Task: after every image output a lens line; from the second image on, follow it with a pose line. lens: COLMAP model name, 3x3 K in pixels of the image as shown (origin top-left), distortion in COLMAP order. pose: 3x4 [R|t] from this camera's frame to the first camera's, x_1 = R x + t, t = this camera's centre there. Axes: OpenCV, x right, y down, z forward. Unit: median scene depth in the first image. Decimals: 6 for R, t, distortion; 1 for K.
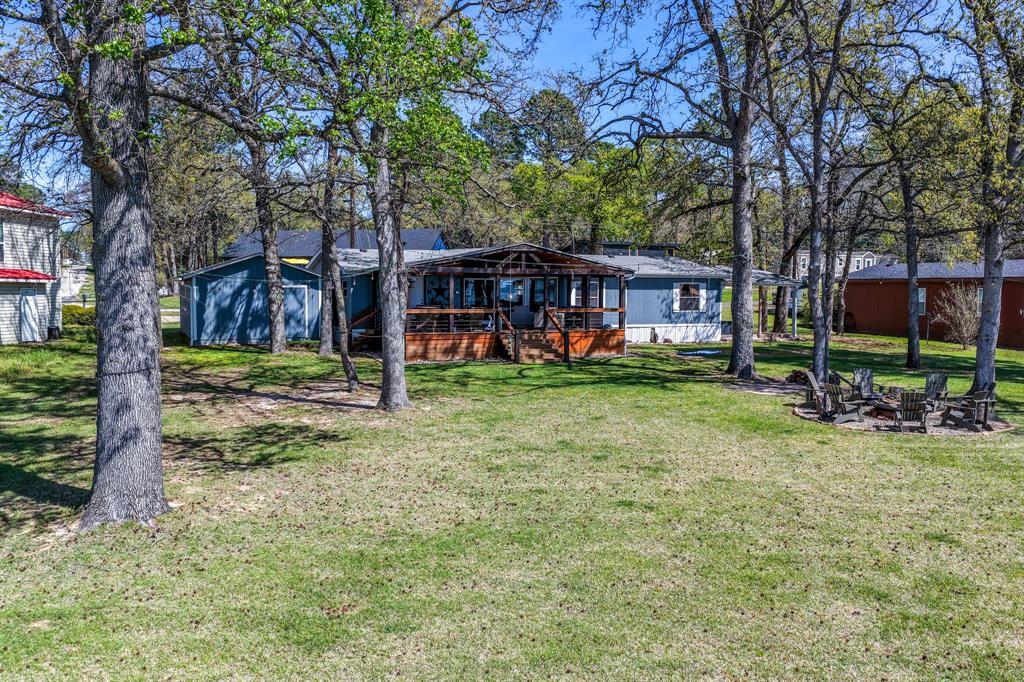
lens RADIAL K [[854.6, 0, 513.1], [0, 854.6, 342.4], [0, 0, 1]] dist [-0.003801, 0.028150]
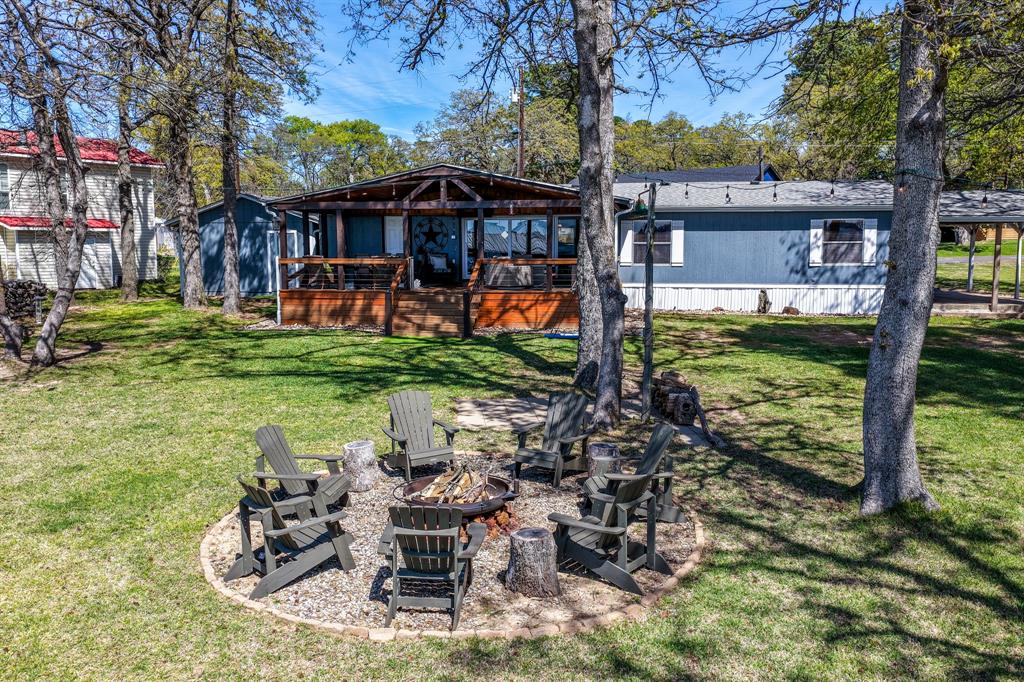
lens RADIAL K [[854.6, 0, 511.5], [0, 854.6, 339.2], [0, 0, 1]] dist [-0.003801, 0.028150]
pose [[0.832167, 0.055840, -0.551707, 0.422419], [-0.026972, 0.997815, 0.060310, -0.015695], [0.553869, -0.035307, 0.831855, 0.413212]]
